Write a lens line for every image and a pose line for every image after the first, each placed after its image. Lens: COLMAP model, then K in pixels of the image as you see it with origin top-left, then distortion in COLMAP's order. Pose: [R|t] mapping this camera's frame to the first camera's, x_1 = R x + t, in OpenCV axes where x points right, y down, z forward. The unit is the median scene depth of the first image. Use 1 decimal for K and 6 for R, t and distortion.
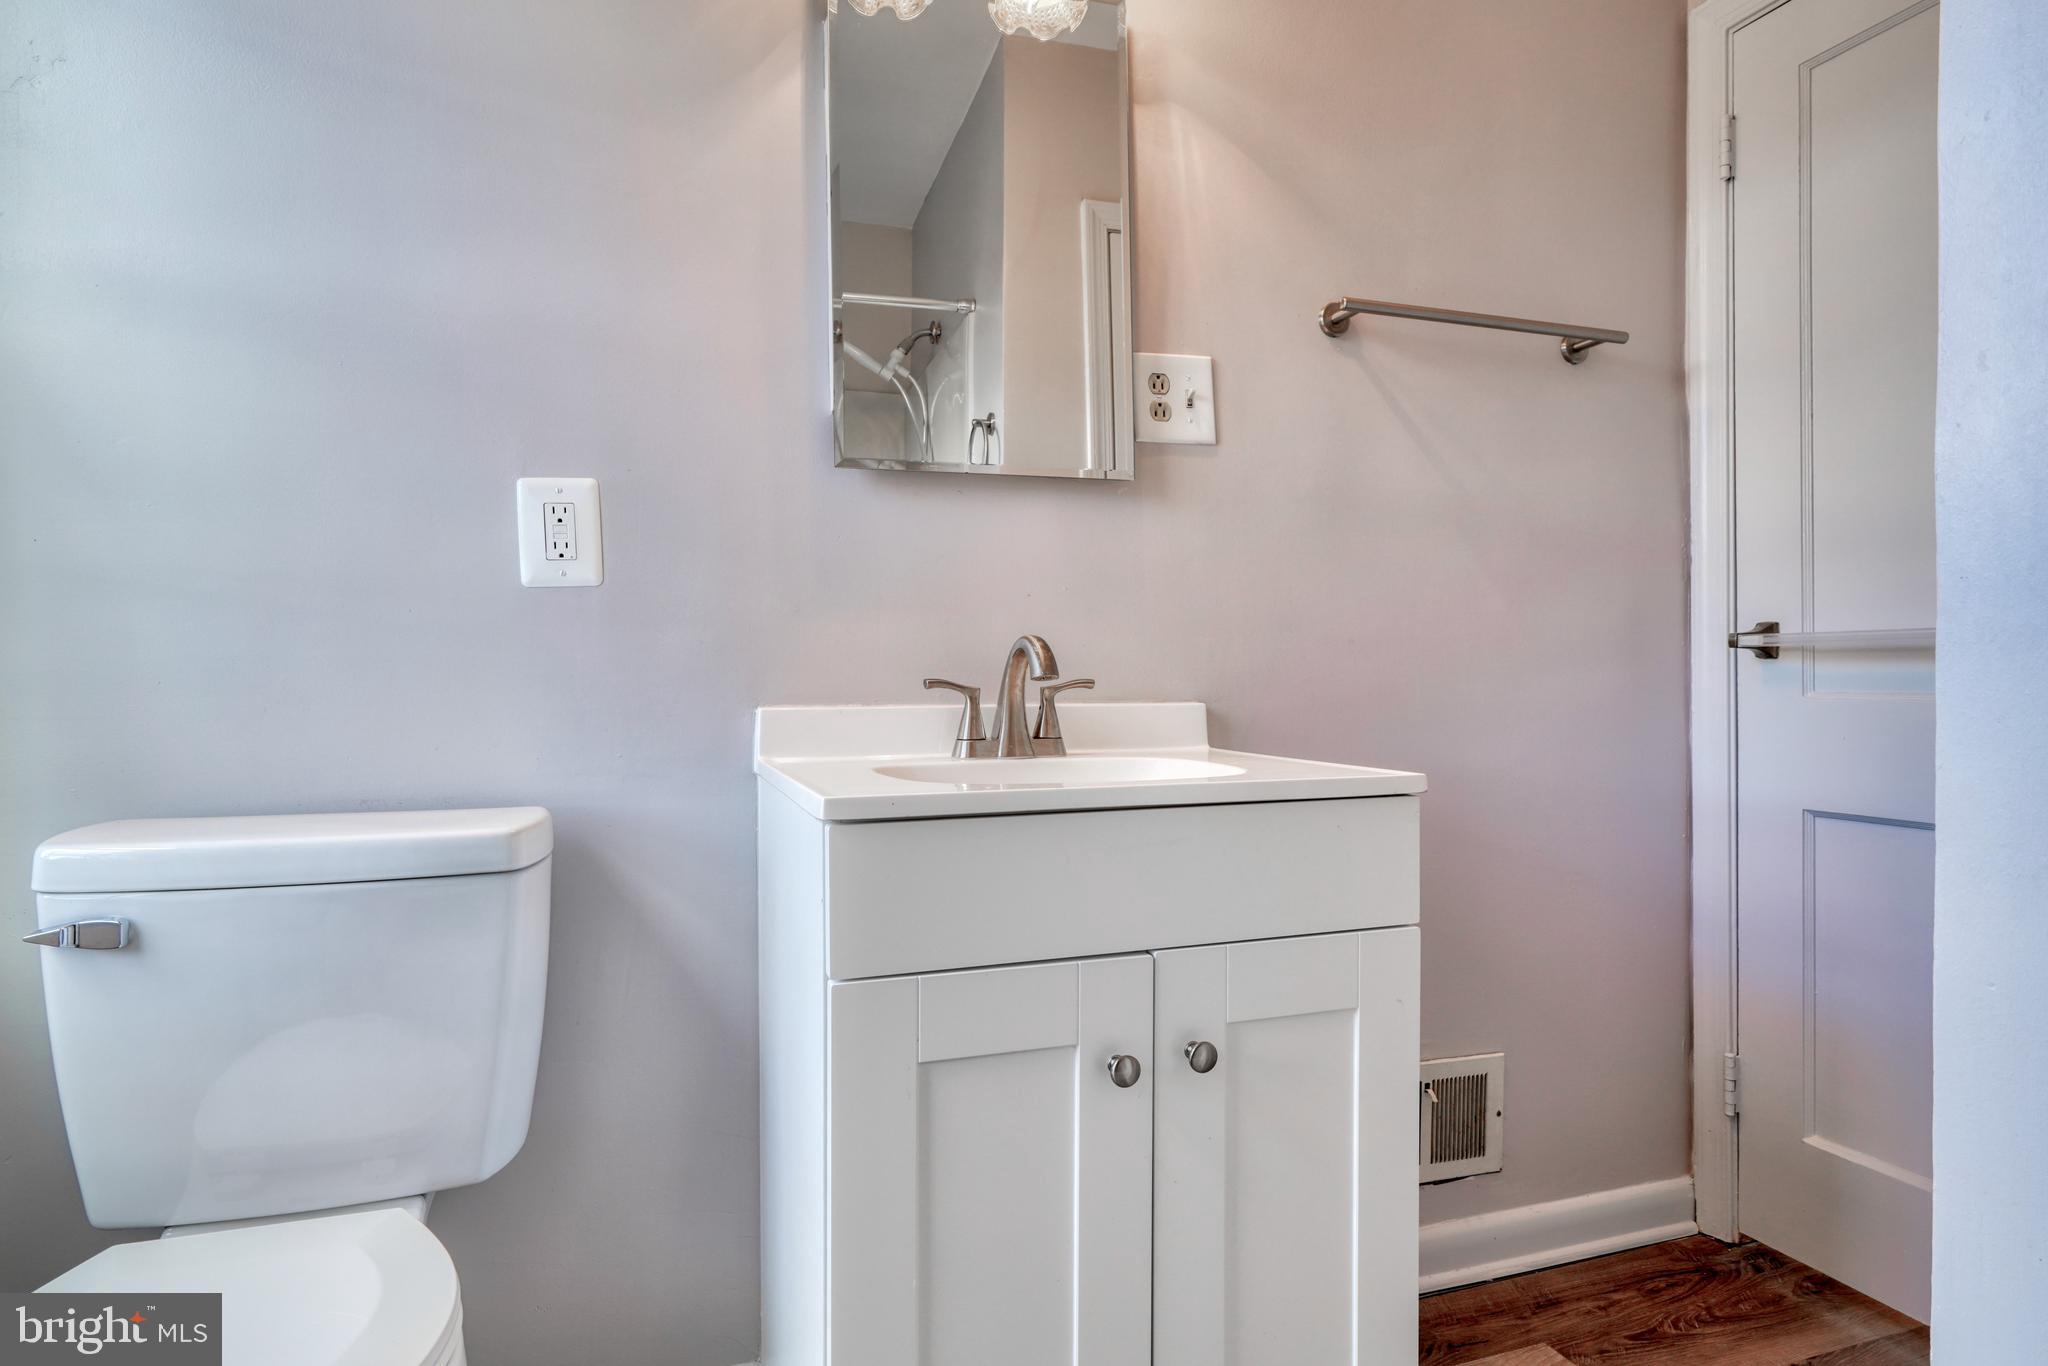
lens RADIAL K [[1144.5, 0, 1023.3], [0, 1144.5, 688.4], [0, 0, 1]] dist [0.001727, -0.000112]
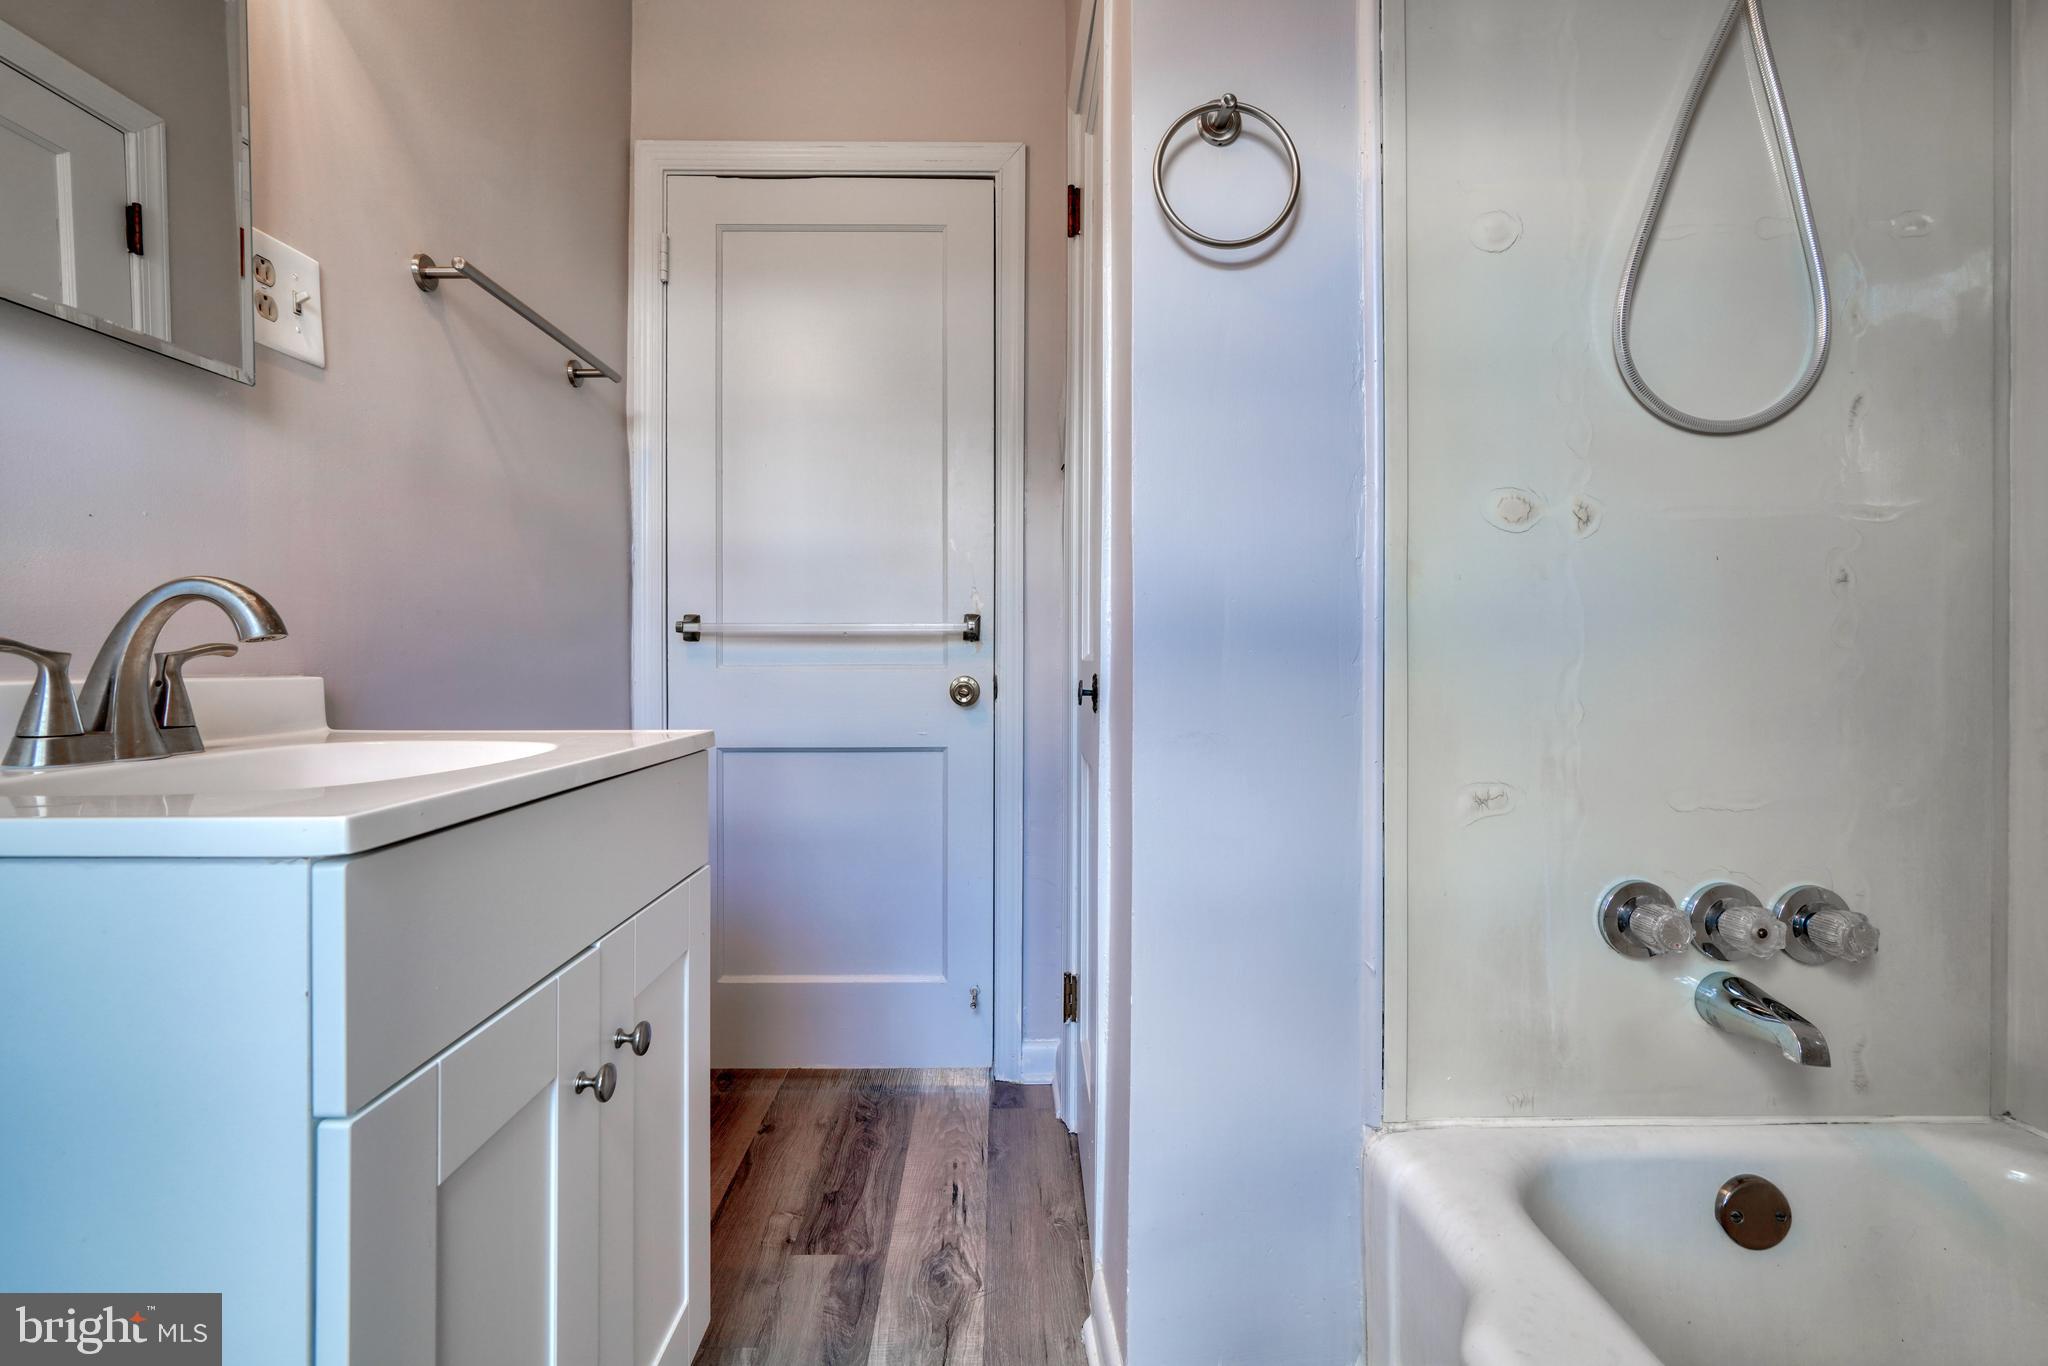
lens RADIAL K [[921.4, 0, 1023.9], [0, 921.4, 663.8], [0, 0, 1]] dist [-0.008773, 0.004333]
pose [[0.321213, 0.000537, 0.947007, -0.303716], [0.011379, 0.999925, -0.004426, 0.012215], [-0.946939, 0.012198, 0.321183, 0.300334]]
